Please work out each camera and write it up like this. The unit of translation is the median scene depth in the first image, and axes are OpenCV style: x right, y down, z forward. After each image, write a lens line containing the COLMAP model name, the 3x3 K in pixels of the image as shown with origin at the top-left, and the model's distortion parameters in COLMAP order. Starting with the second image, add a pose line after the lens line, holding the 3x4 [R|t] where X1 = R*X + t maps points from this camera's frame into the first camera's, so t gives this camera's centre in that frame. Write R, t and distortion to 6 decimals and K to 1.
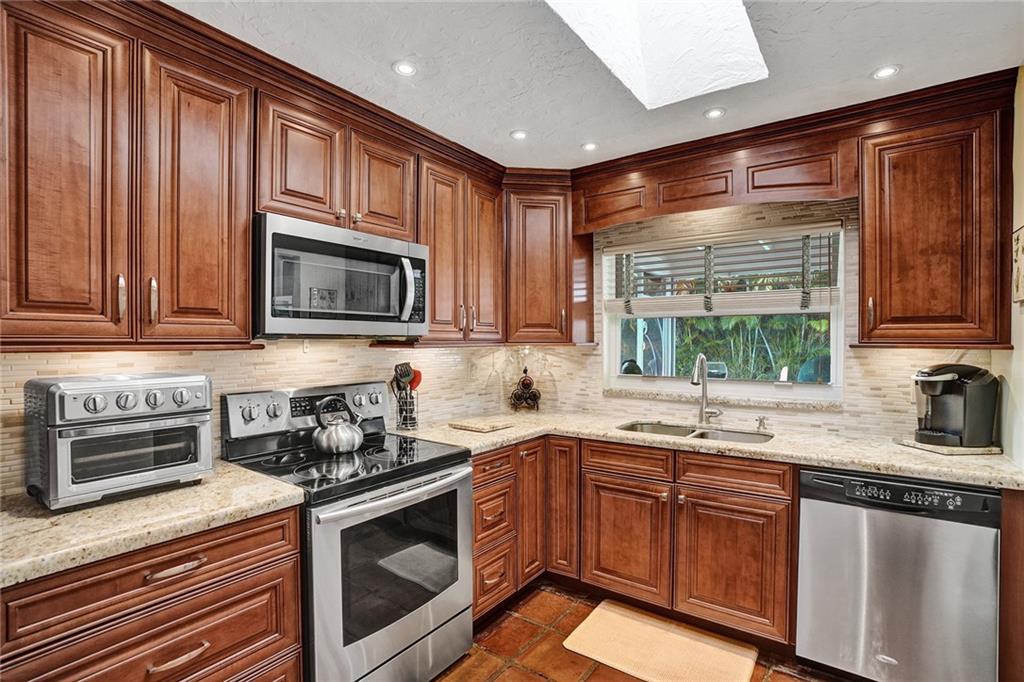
lens RADIAL K [[485.3, 0, 512.0], [0, 485.3, 341.0], [0, 0, 1]] dist [-0.067565, 0.027700]
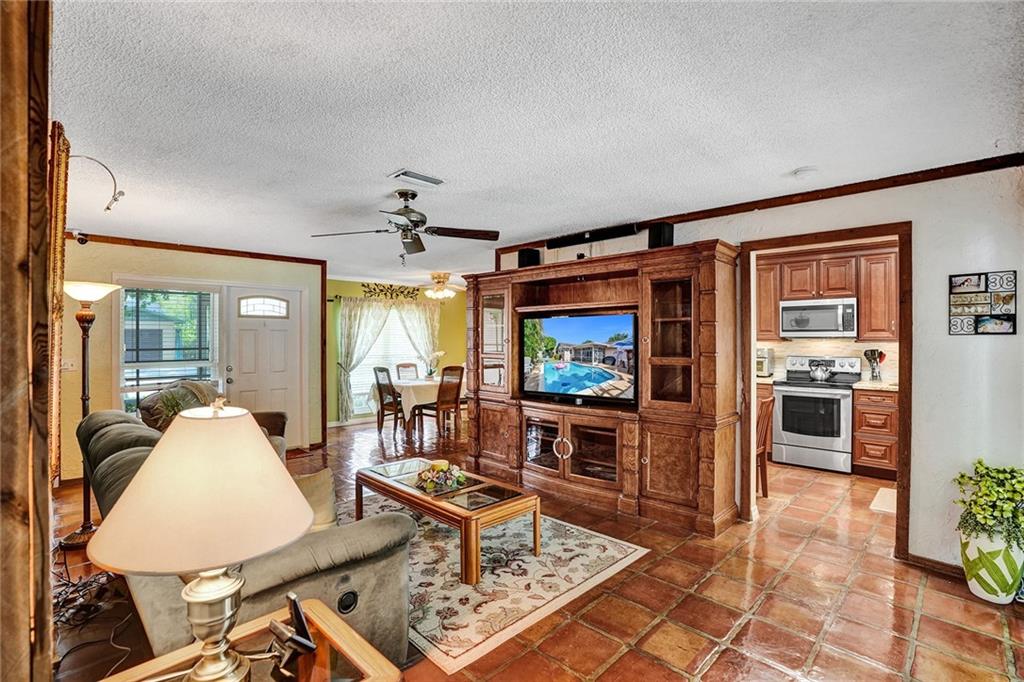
lens RADIAL K [[485.3, 0, 512.0], [0, 485.3, 341.0], [0, 0, 1]] dist [-0.067565, 0.027700]
pose [[-0.148197, 0.003123, -0.988953, 2.349988], [0.002632, 0.999993, 0.002763, -0.001128], [0.988954, -0.002194, -0.148204, -0.284704]]
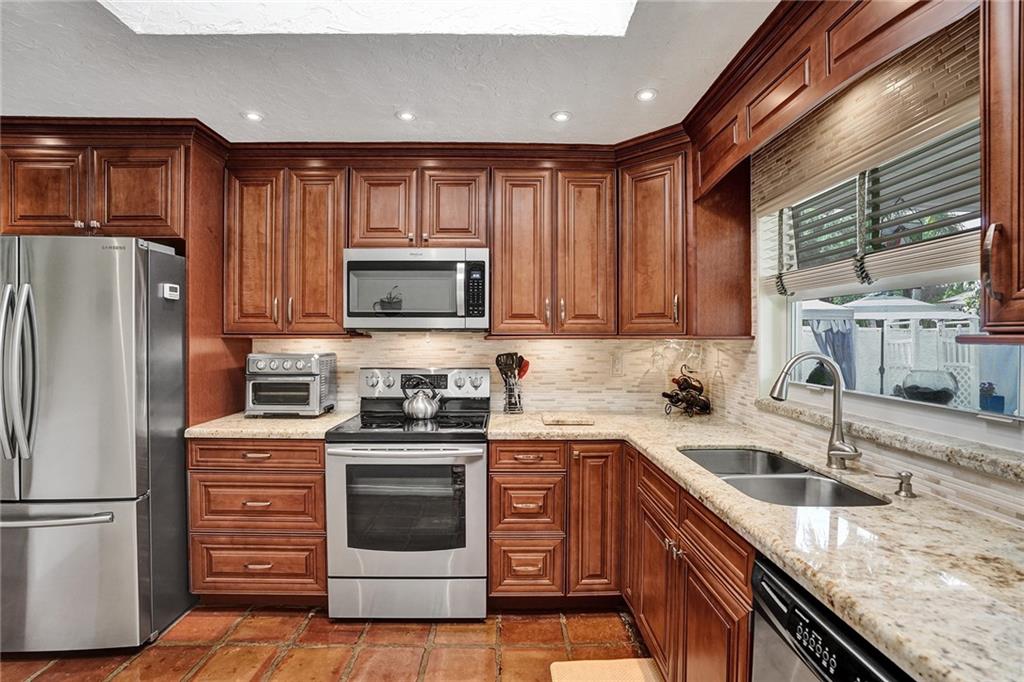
lens RADIAL K [[485.3, 0, 512.0], [0, 485.3, 341.0], [0, 0, 1]] dist [-0.067565, 0.027700]
pose [[0.598026, 0.008377, -0.801433, 0.789219], [-0.001899, 0.999957, 0.009035, 0.007978], [0.801474, -0.003881, 0.598017, 0.386375]]
